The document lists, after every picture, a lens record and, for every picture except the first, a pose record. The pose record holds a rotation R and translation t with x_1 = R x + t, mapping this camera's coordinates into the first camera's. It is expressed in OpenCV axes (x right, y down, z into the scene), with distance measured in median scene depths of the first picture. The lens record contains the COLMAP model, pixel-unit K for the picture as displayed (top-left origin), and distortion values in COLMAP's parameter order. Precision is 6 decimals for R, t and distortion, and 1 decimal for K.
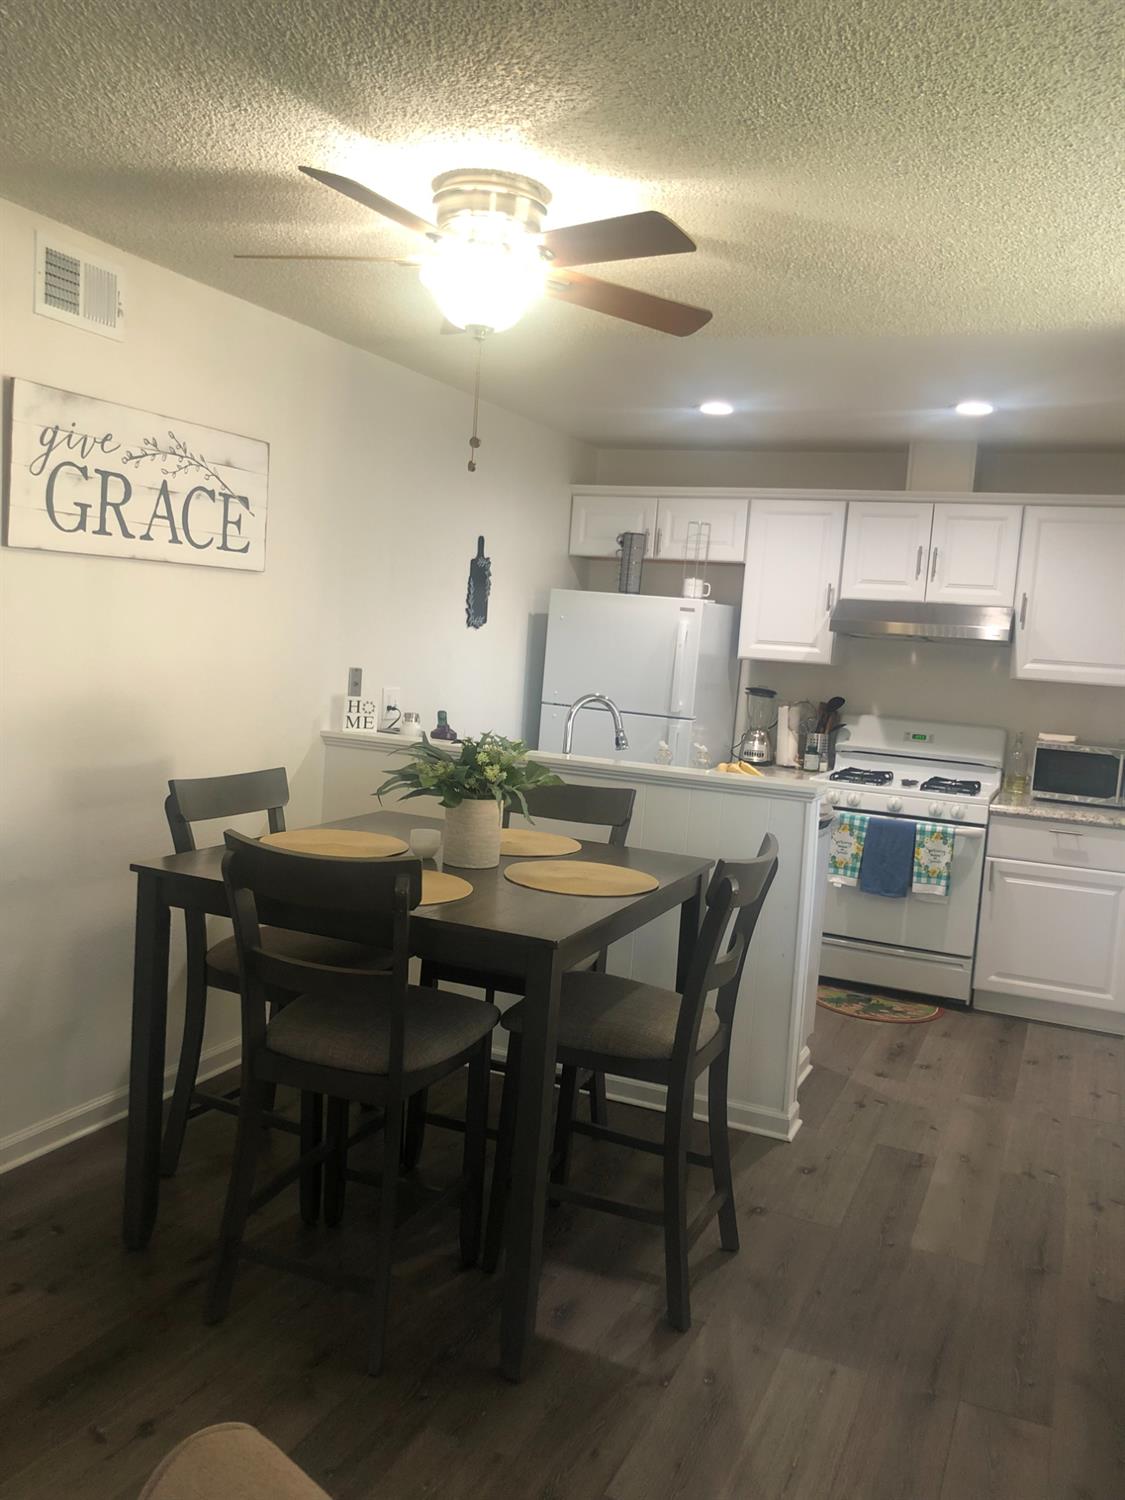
lens RADIAL K [[1248.5, 0, 562.5], [0, 1248.5, 750.0], [0, 0, 1]] dist [0.008187, -0.000915]
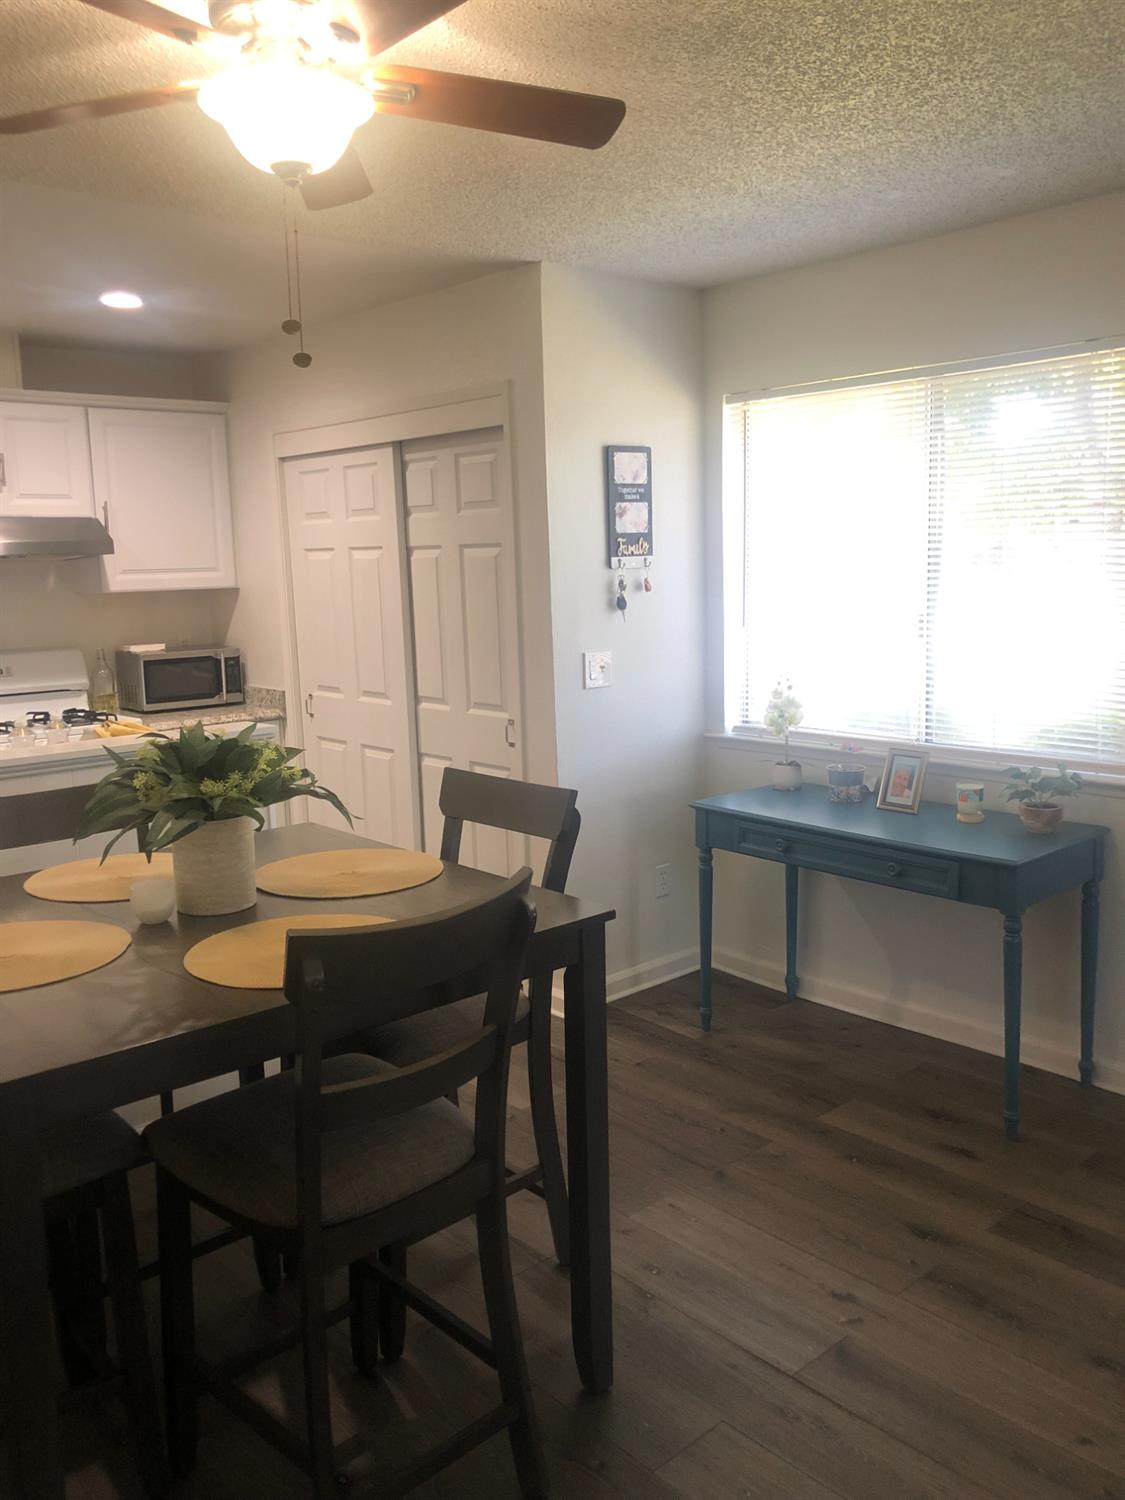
lens RADIAL K [[1248.5, 0, 562.5], [0, 1248.5, 750.0], [0, 0, 1]] dist [0.008187, -0.000915]
pose [[0.402228, -0.216819, 0.889495, -0.376617], [0.139343, 0.974733, 0.174585, -0.059442], [-0.904874, 0.053722, 0.422277, 0.297820]]
